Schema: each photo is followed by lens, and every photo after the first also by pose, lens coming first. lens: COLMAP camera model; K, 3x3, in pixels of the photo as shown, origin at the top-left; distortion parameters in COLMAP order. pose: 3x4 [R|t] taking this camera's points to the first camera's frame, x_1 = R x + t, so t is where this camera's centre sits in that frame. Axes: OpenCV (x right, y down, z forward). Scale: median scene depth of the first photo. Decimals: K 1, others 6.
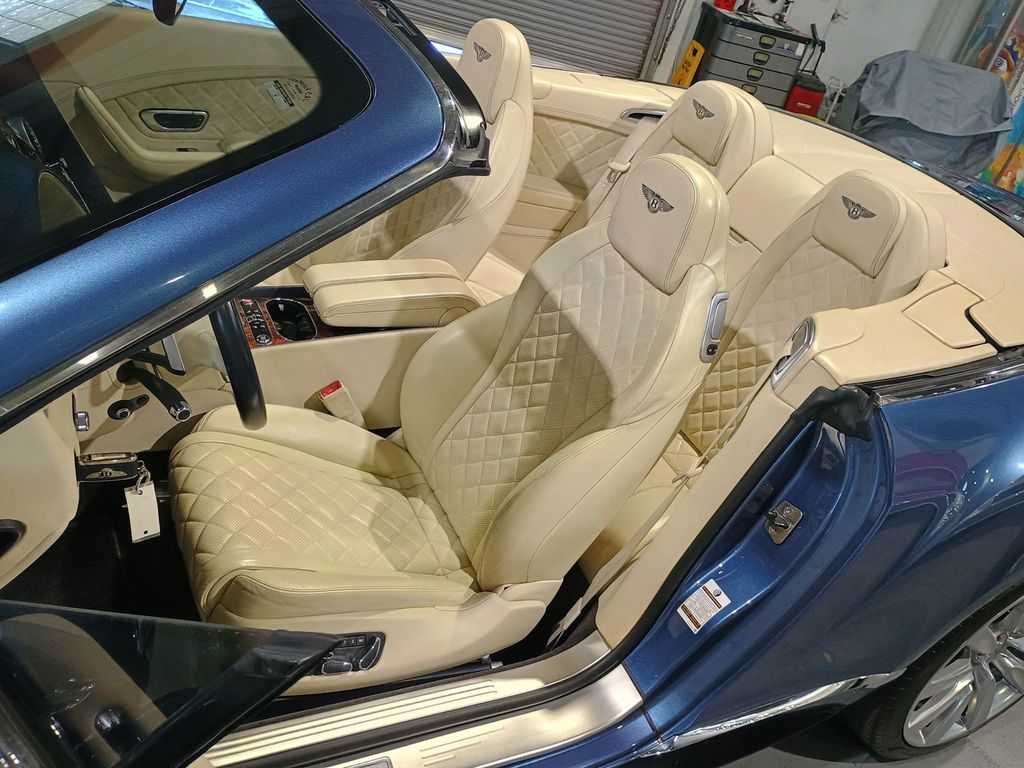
lens RADIAL K [[866.9, 0, 508.3], [0, 866.9, 379.6], [0, 0, 1]] dist [0.057951, -0.078068]
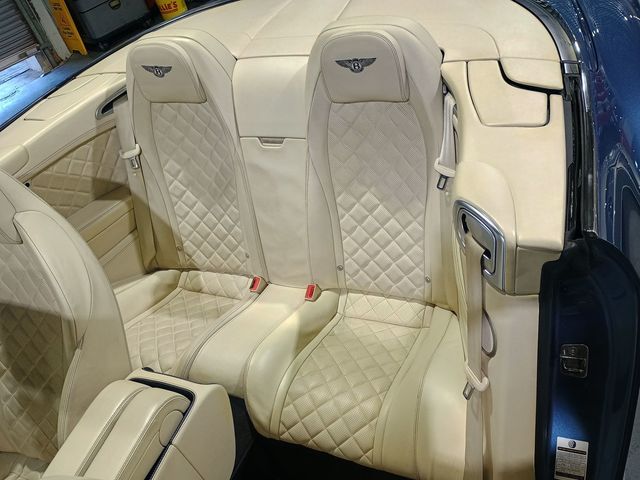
lens RADIAL K [[541.8, 0, 322.2], [0, 541.8, 241.1], [0, 0, 1]] dist [0.057951, -0.078068]
pose [[0.638275, -0.734839, 0.229384, 0.043380], [0.683888, 0.678076, 0.269277, -0.194602], [-0.353415, -0.015000, 0.935346, 0.291629]]
